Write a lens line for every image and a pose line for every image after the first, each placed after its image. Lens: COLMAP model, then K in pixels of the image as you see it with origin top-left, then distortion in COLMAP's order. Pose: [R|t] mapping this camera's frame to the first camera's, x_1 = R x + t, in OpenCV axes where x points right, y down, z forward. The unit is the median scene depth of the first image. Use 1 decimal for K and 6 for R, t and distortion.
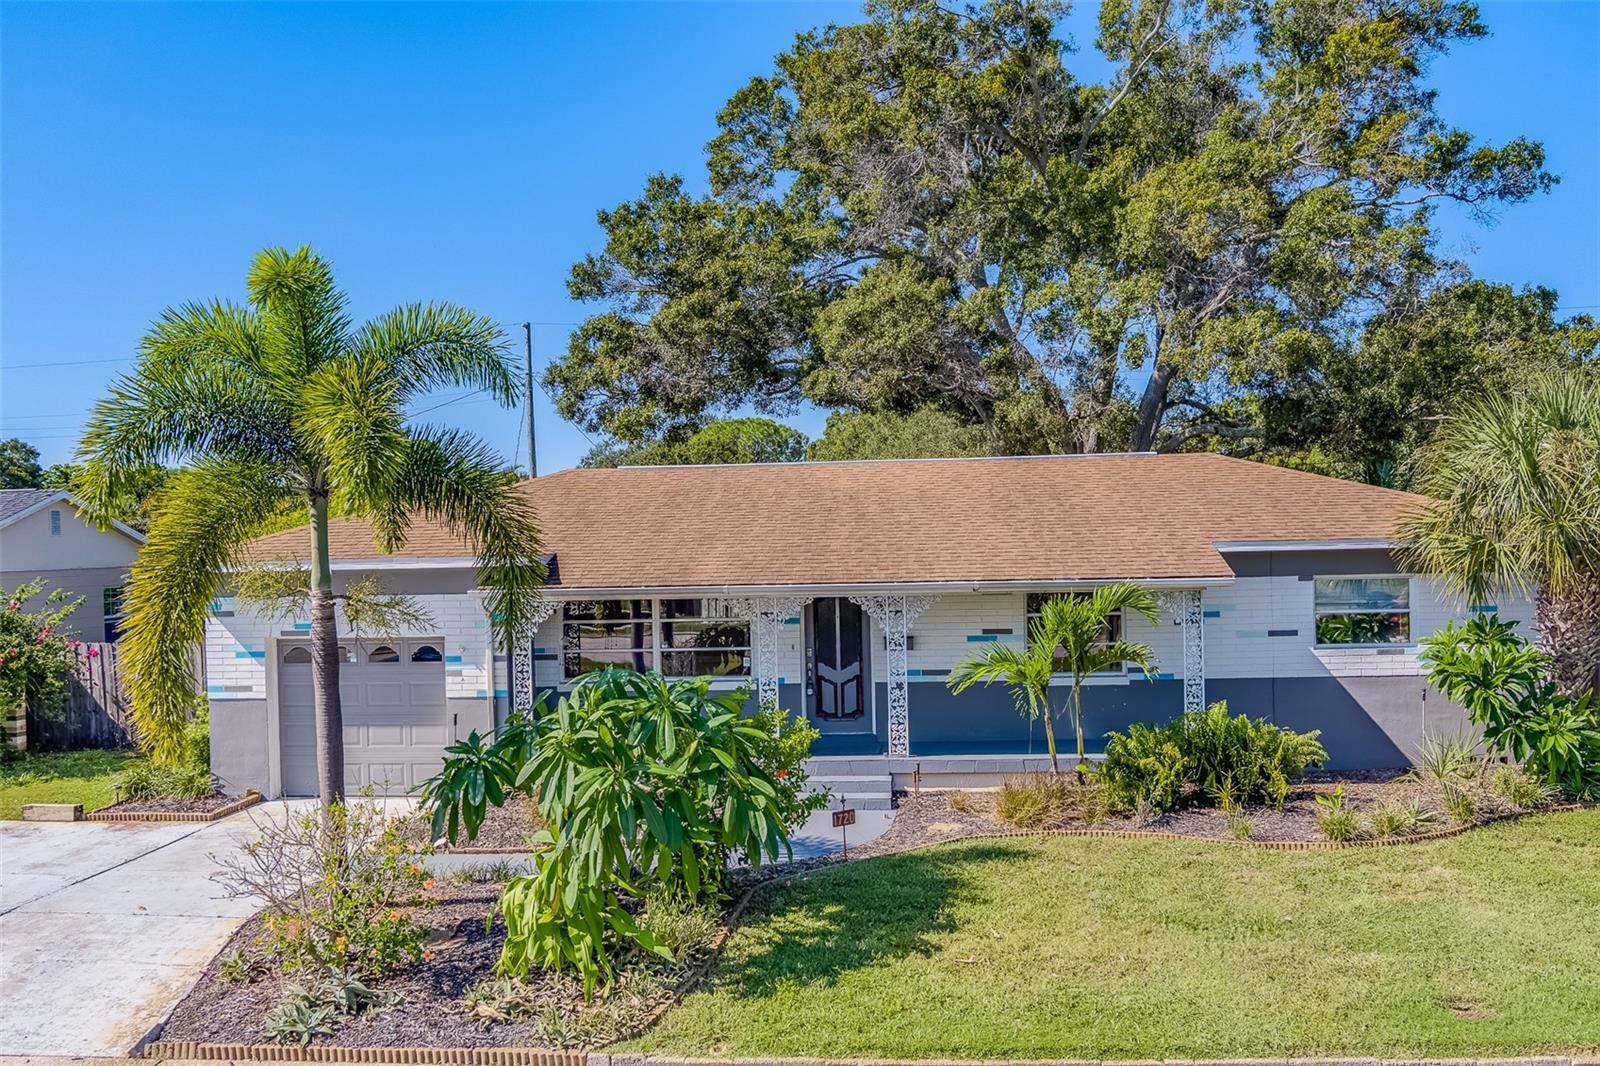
lens RADIAL K [[1272.4, 0, 800.0], [0, 1272.4, 533.0], [0, 0, 1]] dist [-0.044665, -0.004840]
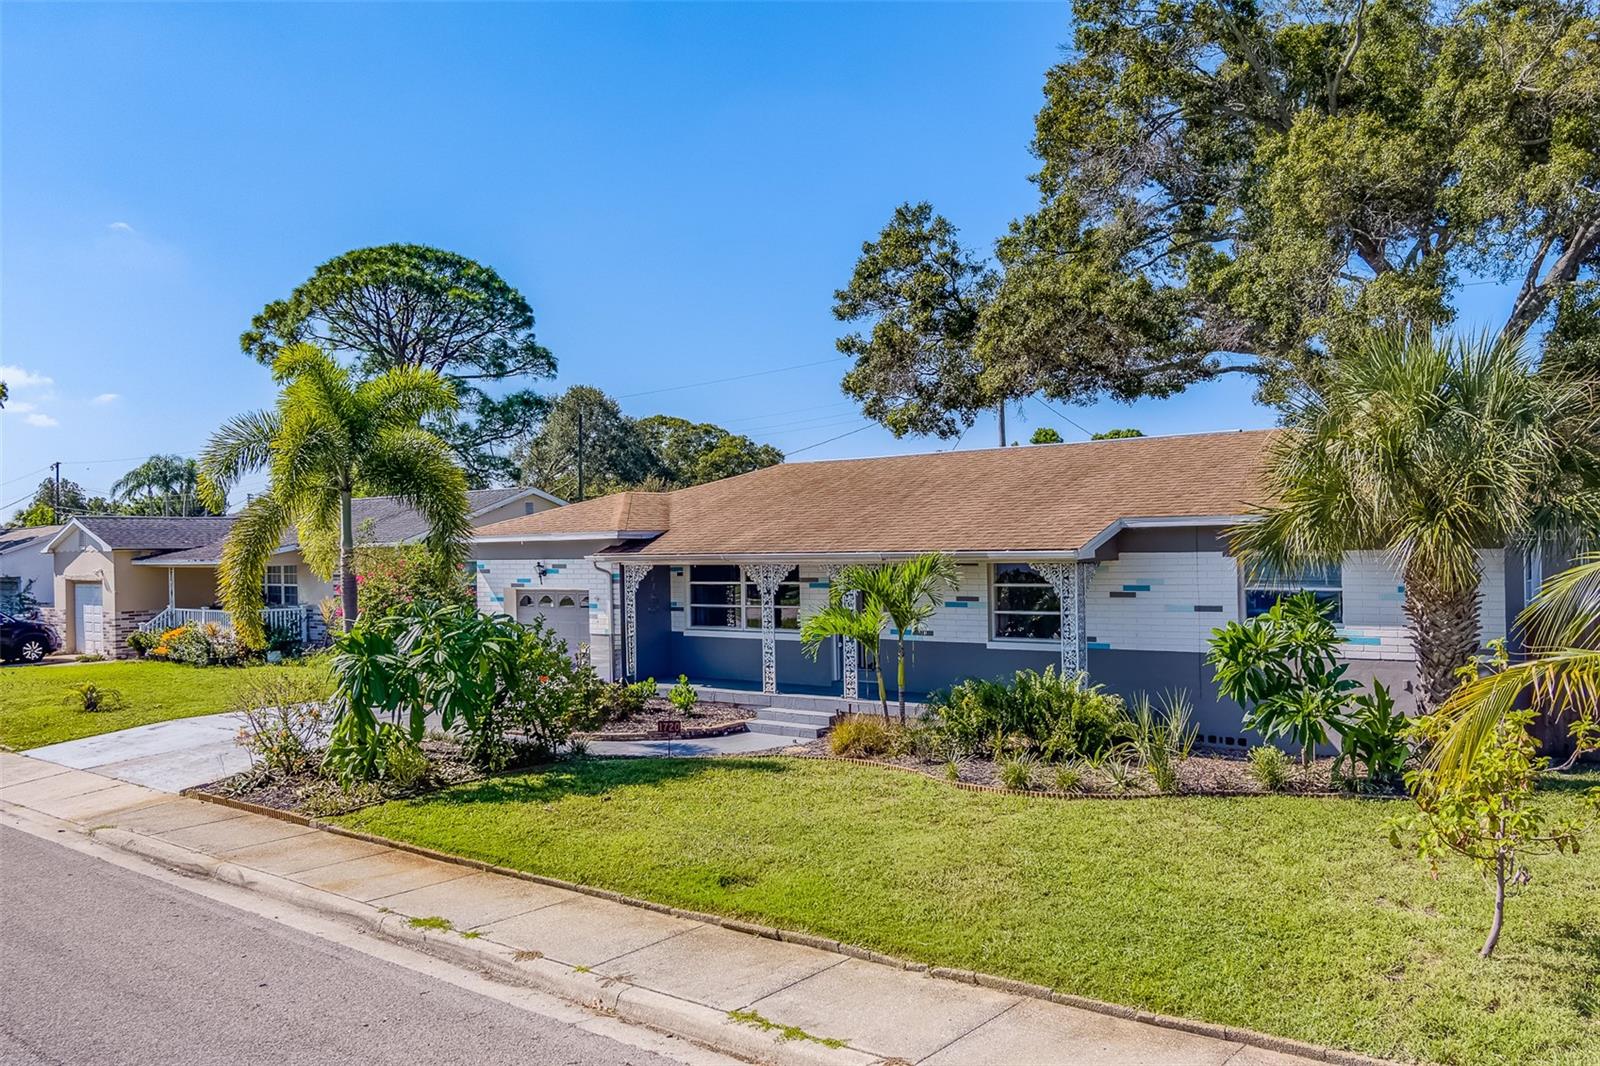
lens RADIAL K [[1272.4, 0, 800.1], [0, 1272.4, 536.0], [0, 0, 1]] dist [-0.044665, -0.004840]
pose [[0.819913, 0.001329, -0.572487, 0.706493], [0.005761, 0.999928, 0.010571, 0.009566], [0.572460, -0.011965, 0.819846, -0.005553]]
